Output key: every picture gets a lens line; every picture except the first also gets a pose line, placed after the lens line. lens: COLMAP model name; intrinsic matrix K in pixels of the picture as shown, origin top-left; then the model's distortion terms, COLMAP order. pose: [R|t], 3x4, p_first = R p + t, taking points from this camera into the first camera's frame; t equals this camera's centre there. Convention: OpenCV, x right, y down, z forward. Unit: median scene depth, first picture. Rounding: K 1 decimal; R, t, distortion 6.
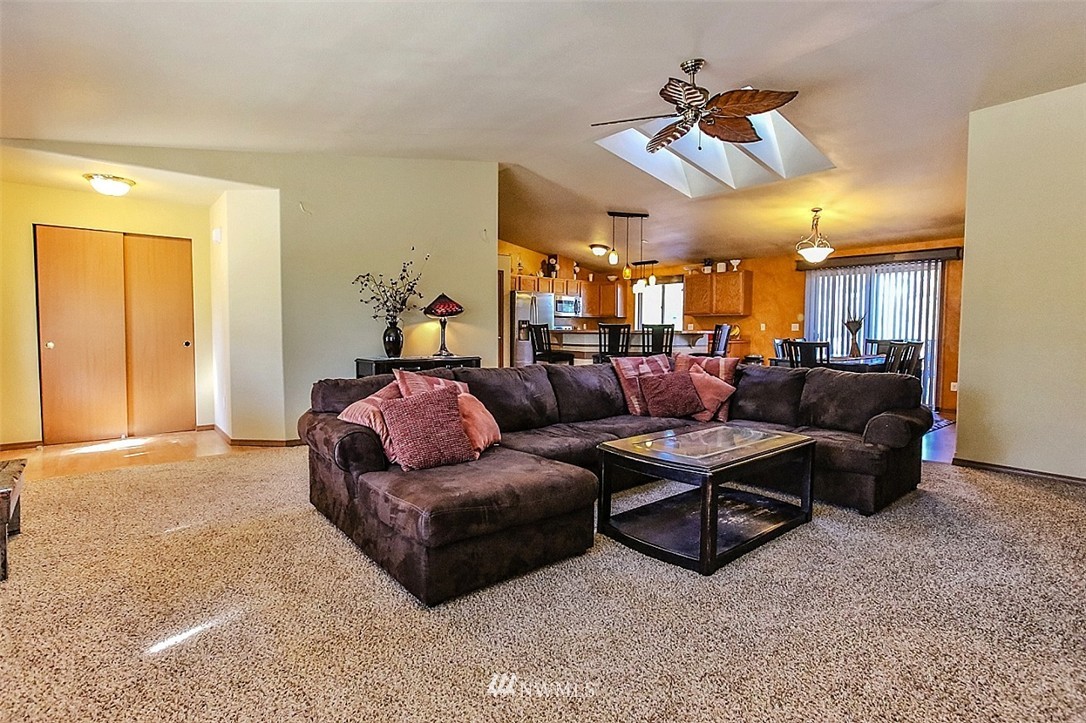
lens RADIAL K [[537.1, 0, 549.3], [0, 537.1, 348.6], [0, 0, 1]] dist [0.000087, 0.001358]
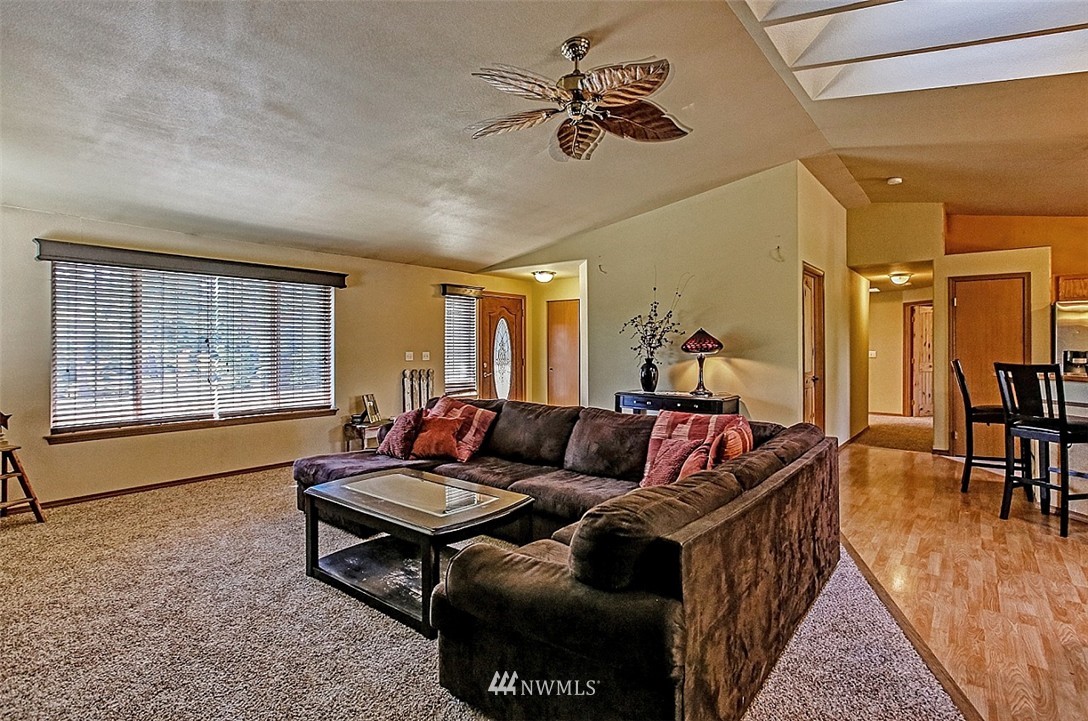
lens RADIAL K [[550.8, 0, 563.6], [0, 550.8, 348.9], [0, 0, 1]] dist [-0.002966, 0.000189]
pose [[0.202442, -0.003229, -0.979289, 0.448555], [-0.036713, 0.999267, -0.010884, -0.029958], [0.978606, 0.038156, 0.202175, 0.351599]]
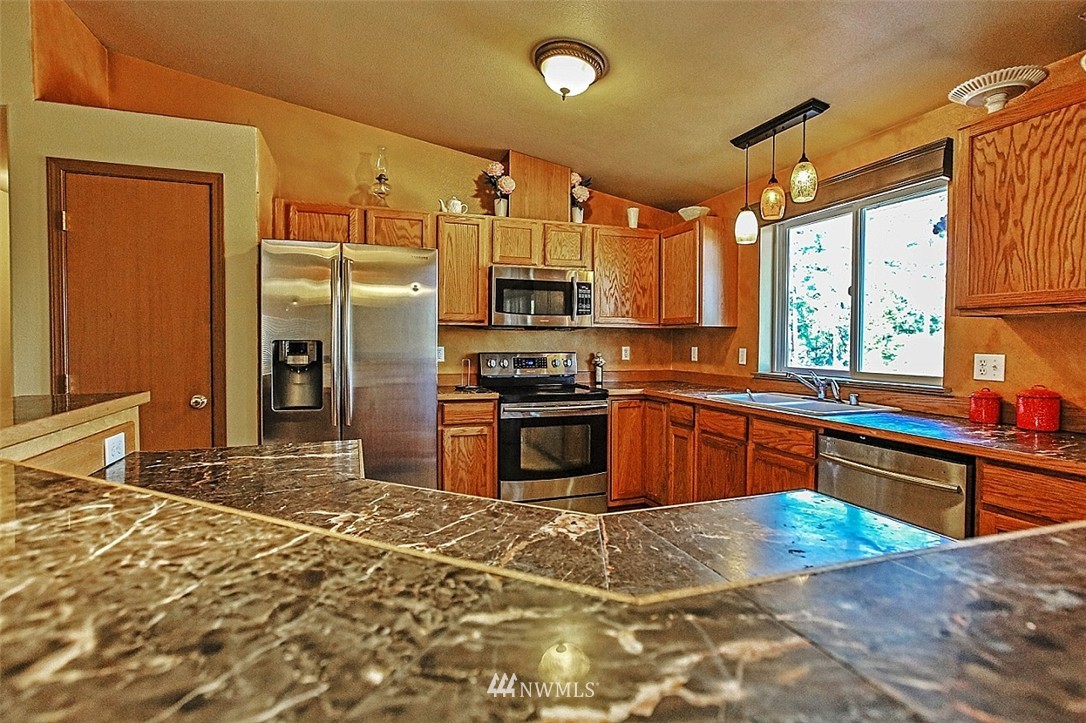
lens RADIAL K [[537.1, 0, 549.3], [0, 537.1, 348.6], [0, 0, 1]] dist [0.000087, 0.001358]
pose [[0.934199, 0.002058, -0.356745, 0.194091], [-0.010946, 0.999678, -0.022896, -0.045890], [0.356583, 0.025295, 0.933921, 0.821530]]
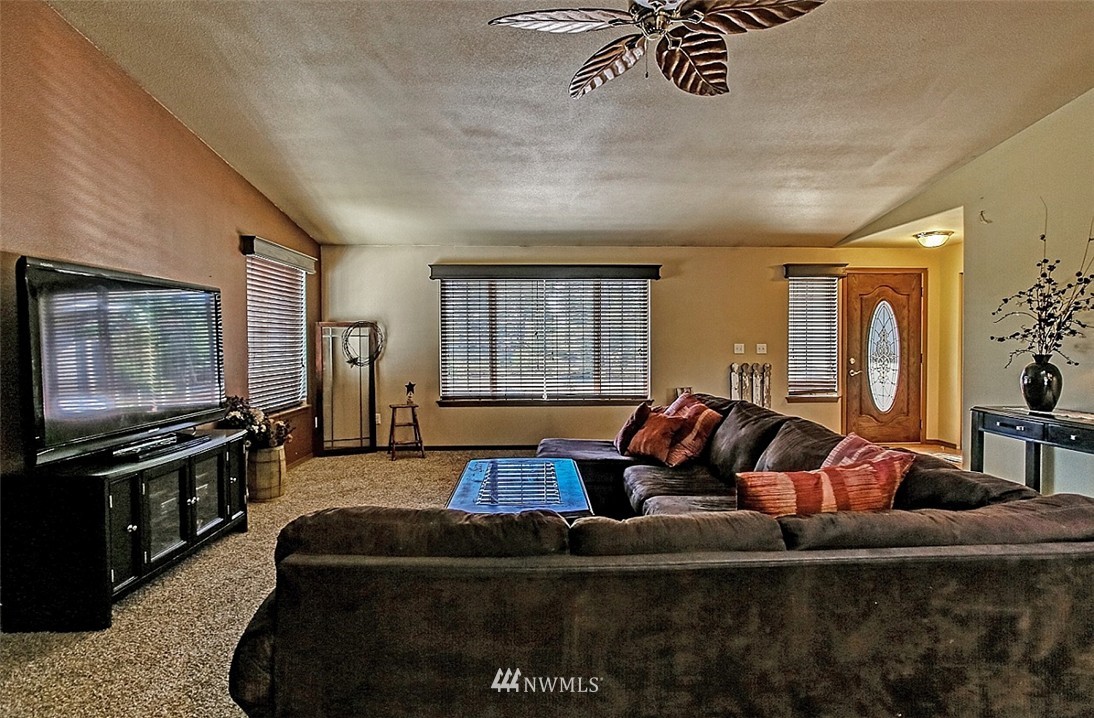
lens RADIAL K [[567.1, 0, 539.4], [0, 567.1, 359.2], [0, 0, 1]] dist [-0.041853, 0.031373]
pose [[-0.630318, 0.020562, -0.776064, 0.362368], [-0.030904, 0.998192, 0.051548, -0.035927], [0.775721, 0.056475, -0.628543, 0.556125]]
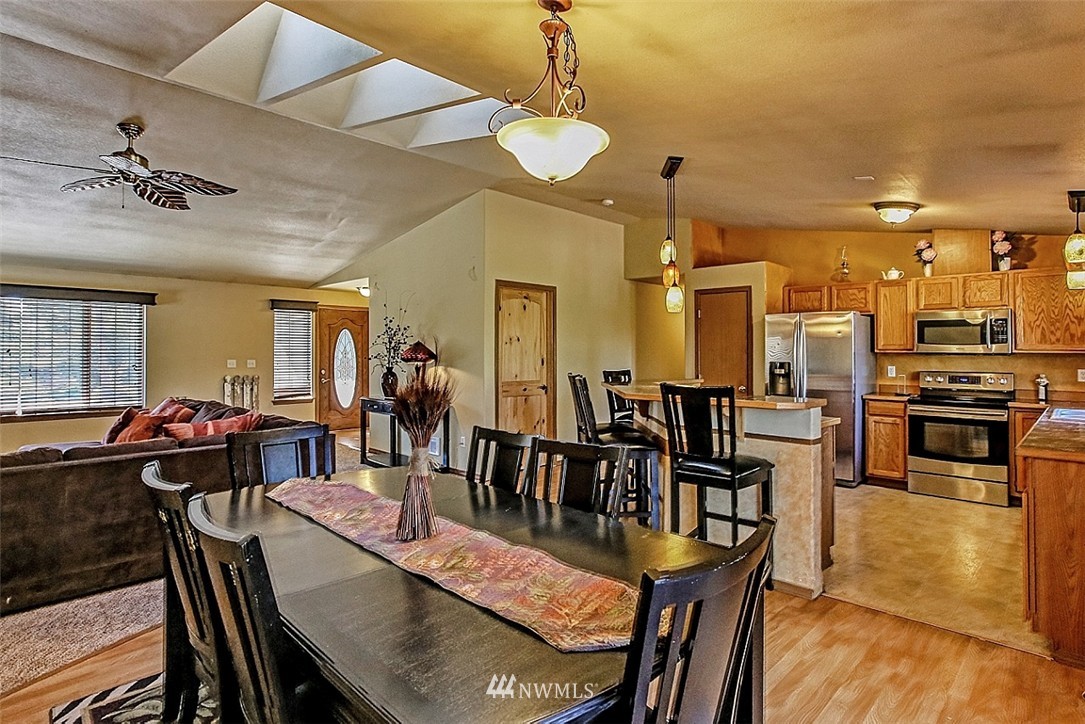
lens RADIAL K [[568.4, 0, 543.3], [0, 568.4, 345.1], [0, 0, 1]] dist [0.002289, 0.003002]
pose [[0.090901, -0.019896, -0.995661, 0.599290], [-0.040367, 0.998905, -0.023647, -0.048814], [0.995041, 0.042341, 0.089998, 0.716529]]
